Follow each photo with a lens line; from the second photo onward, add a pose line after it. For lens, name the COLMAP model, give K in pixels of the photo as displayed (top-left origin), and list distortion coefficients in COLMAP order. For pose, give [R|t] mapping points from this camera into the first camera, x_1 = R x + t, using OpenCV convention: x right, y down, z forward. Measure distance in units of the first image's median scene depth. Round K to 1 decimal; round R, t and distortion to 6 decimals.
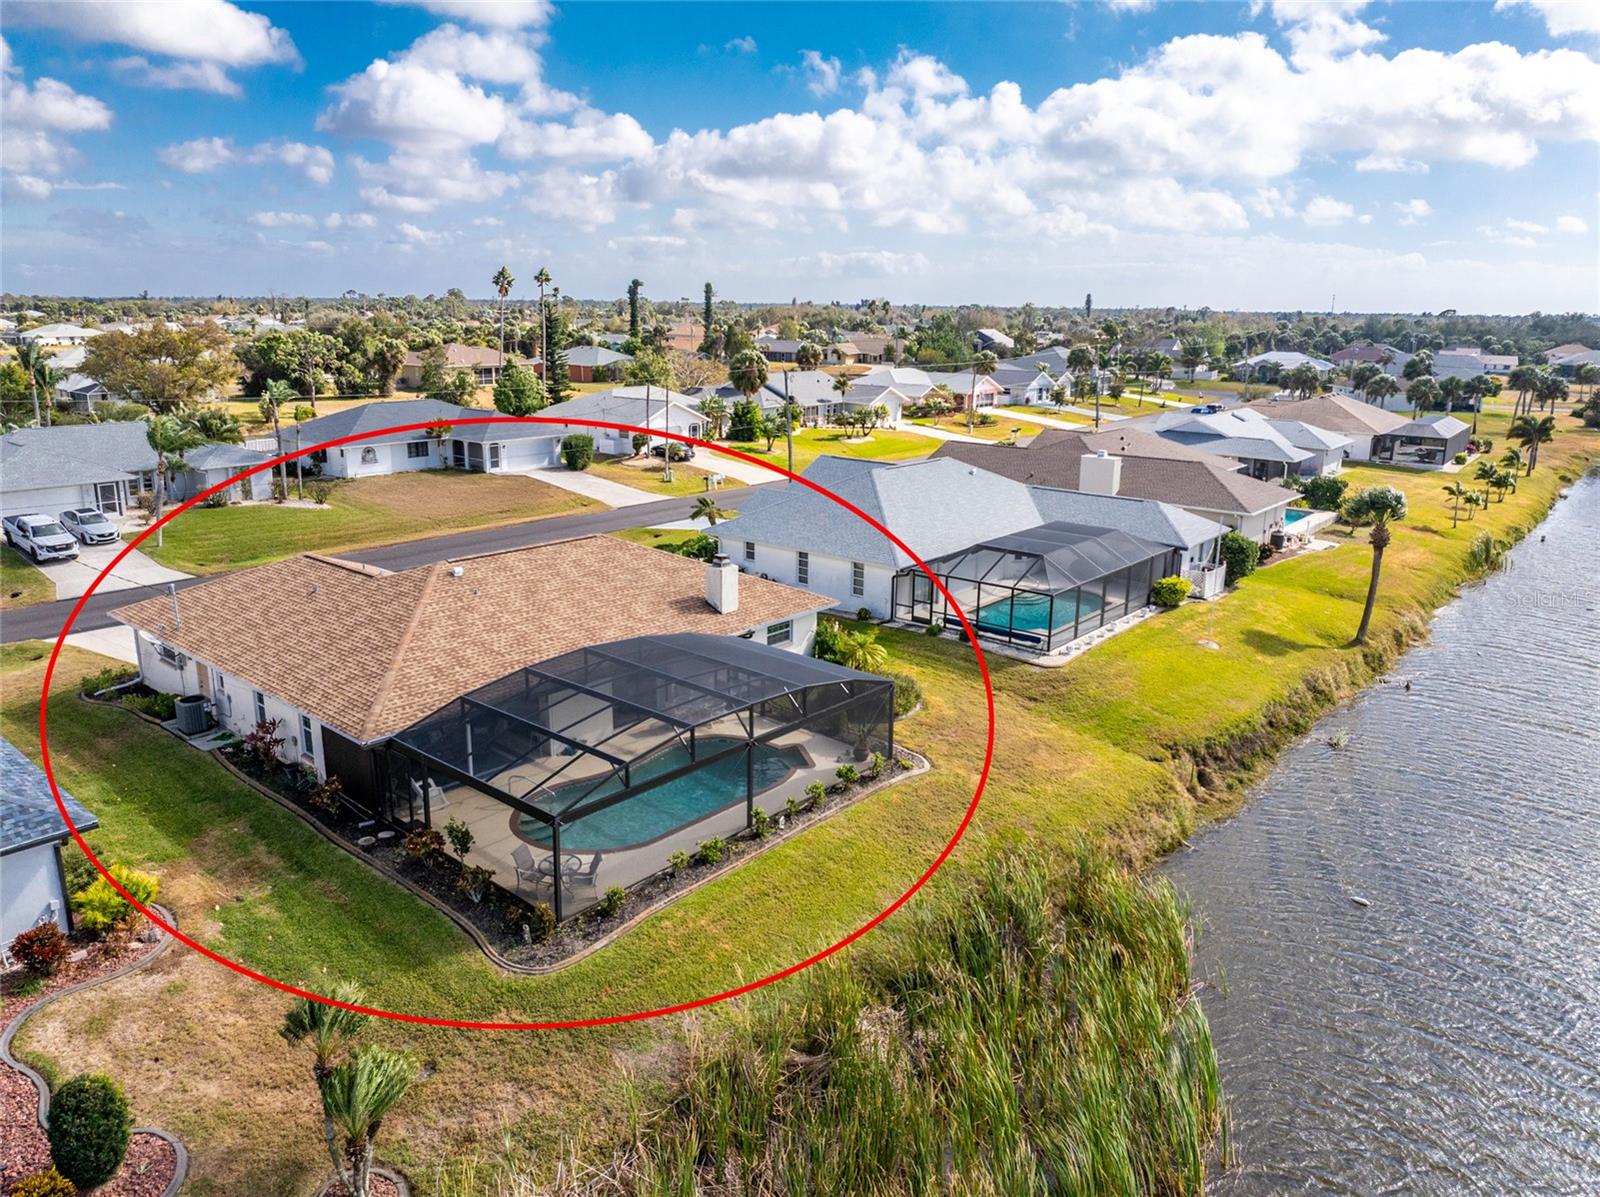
lens RADIAL K [[1127.2, 0, 807.6], [0, 1127.2, 598.7], [0, 0, 1]] dist [-0.044139, 0.000409]
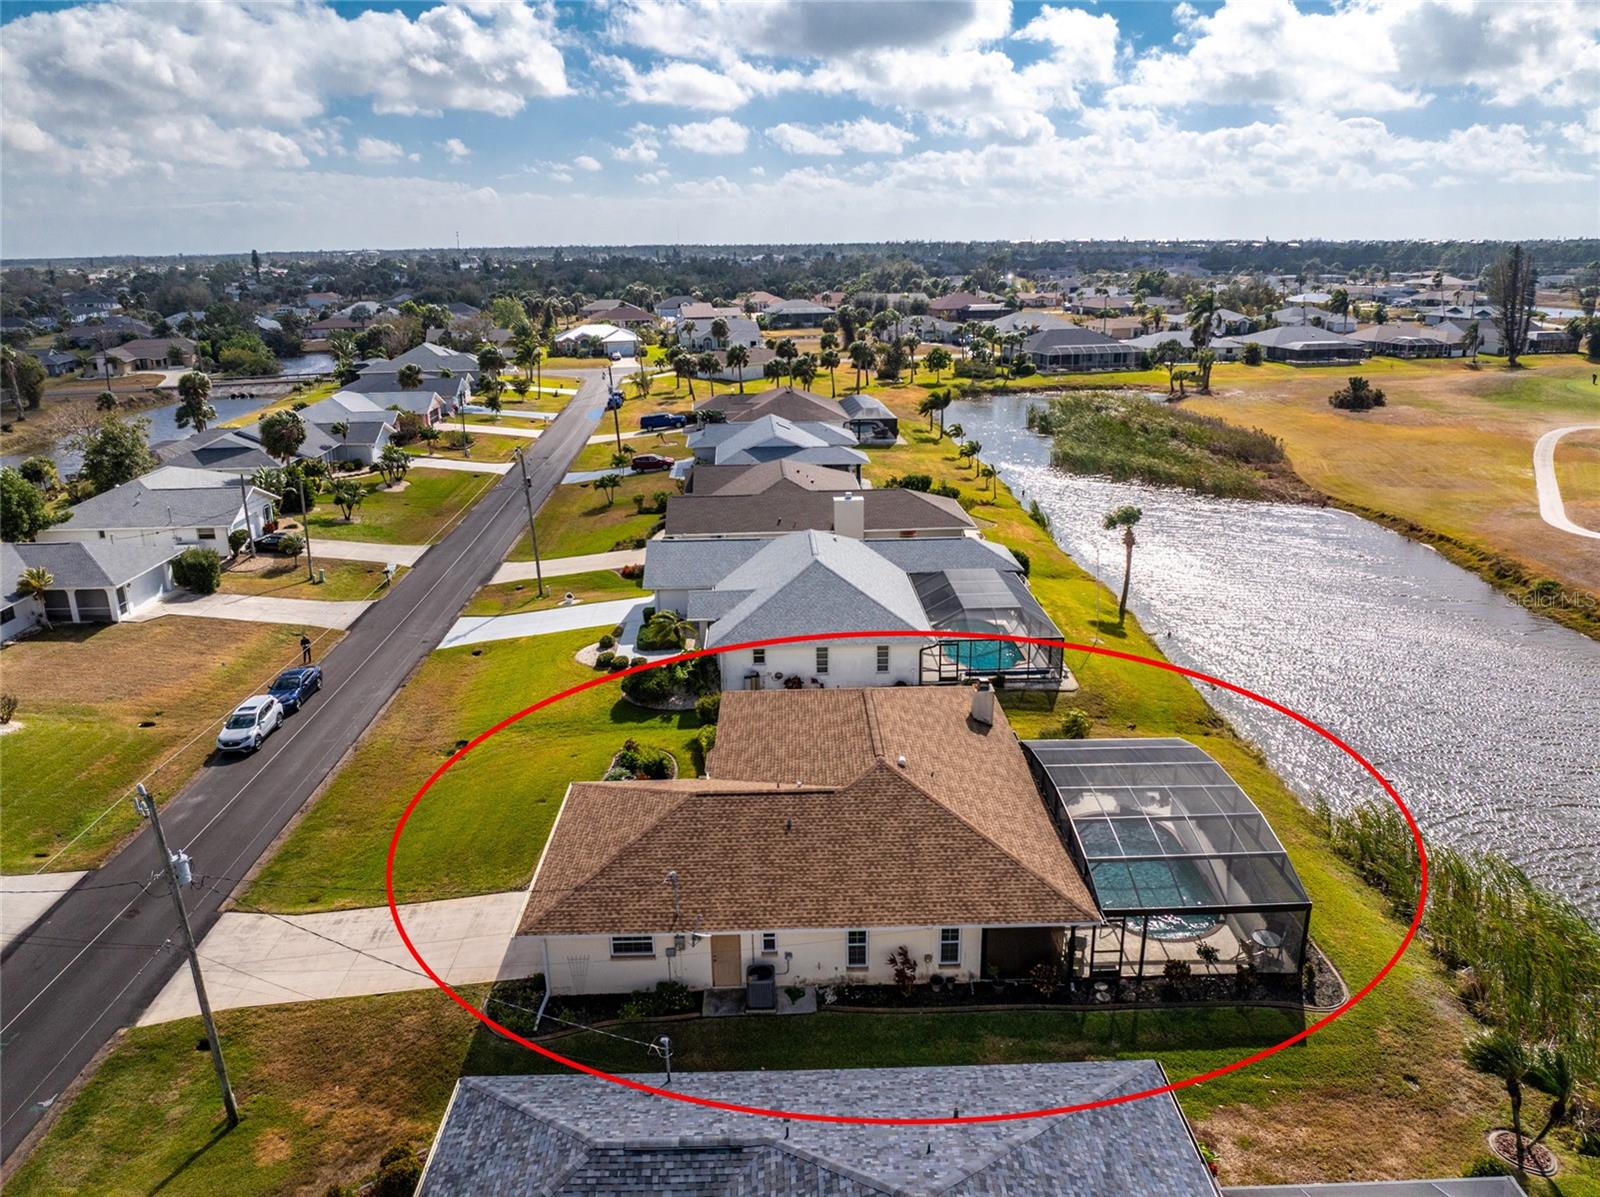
lens RADIAL K [[1127.2, 0, 807.6], [0, 1127.2, 598.7], [0, 0, 1]] dist [-0.044139, 0.000409]
pose [[0.738561, -0.223534, 0.636051, -0.746789], [0.187481, 0.974318, 0.124718, -0.239092], [-0.647595, 0.027136, 0.761502, 0.149539]]
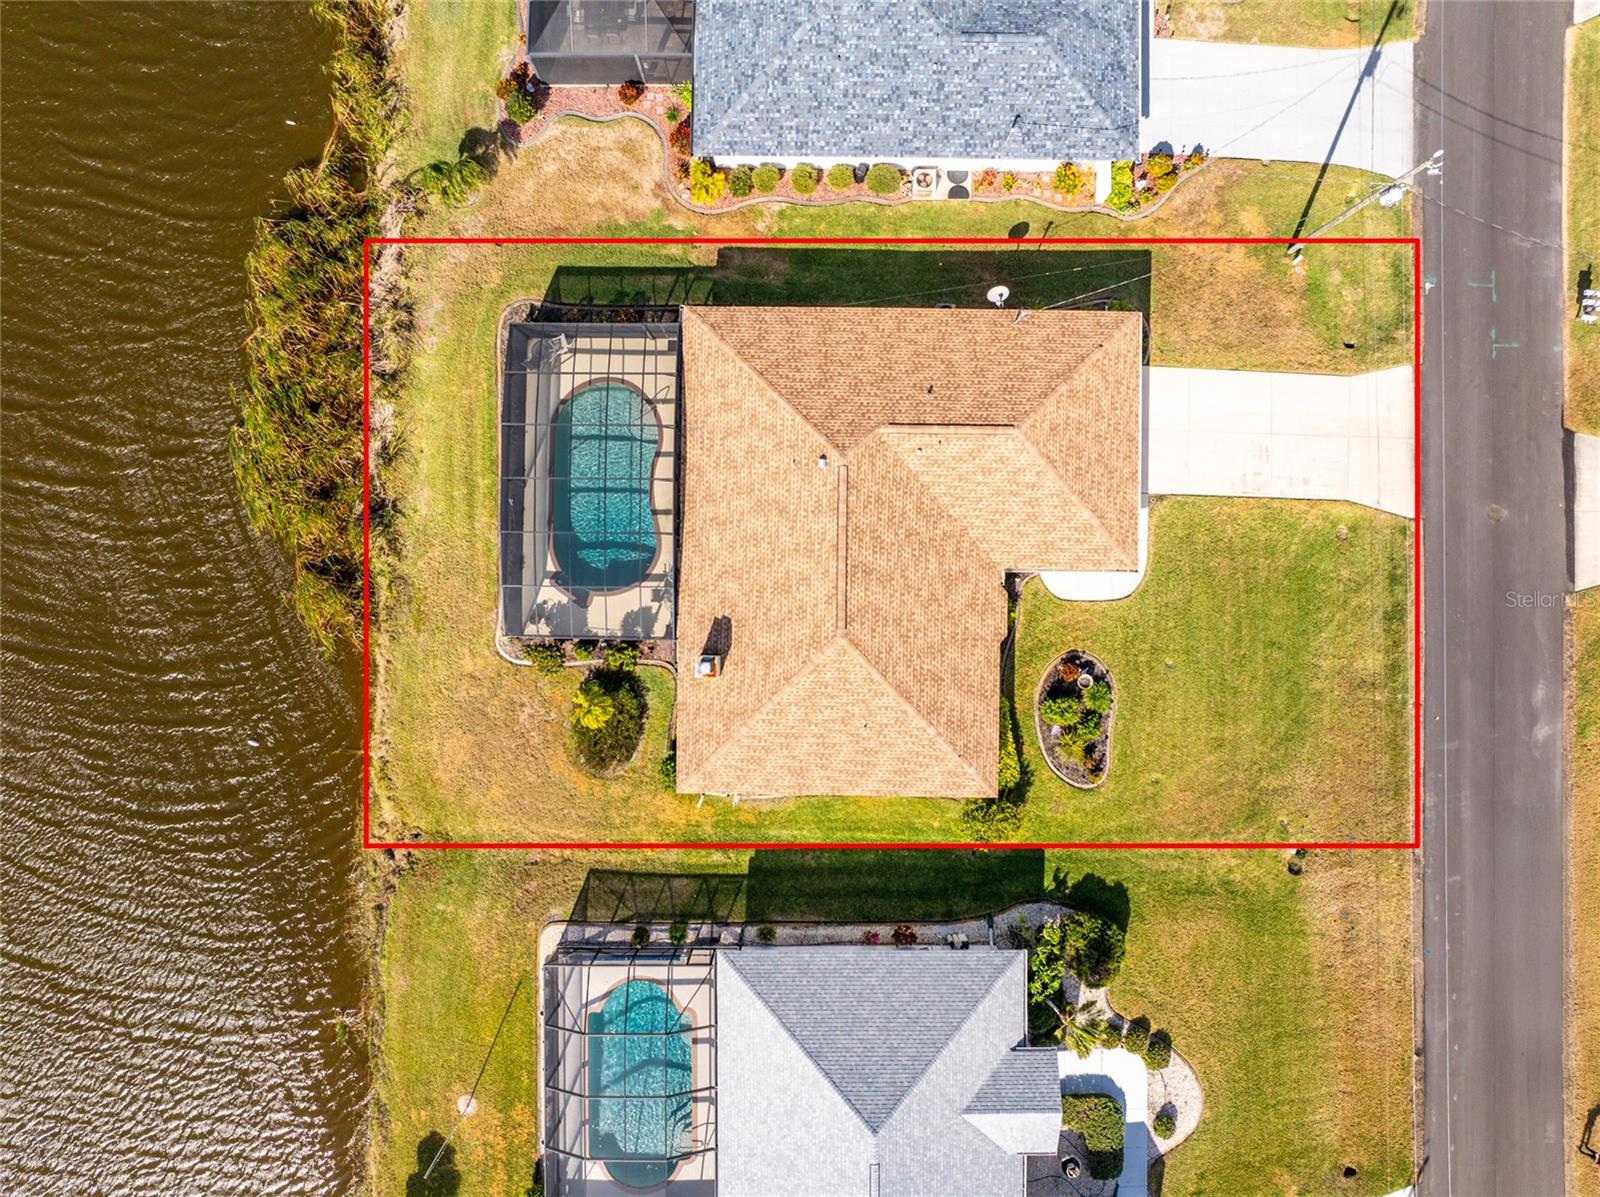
lens RADIAL K [[1127.2, 0, 807.6], [0, 1127.2, 598.7], [0, 0, 1]] dist [-0.044139, 0.000409]
pose [[-0.764258, 0.644445, -0.024519, -0.143477], [-0.161085, -0.153943, 0.974861, -0.824400], [0.624469, 0.748995, 0.221462, 0.584501]]
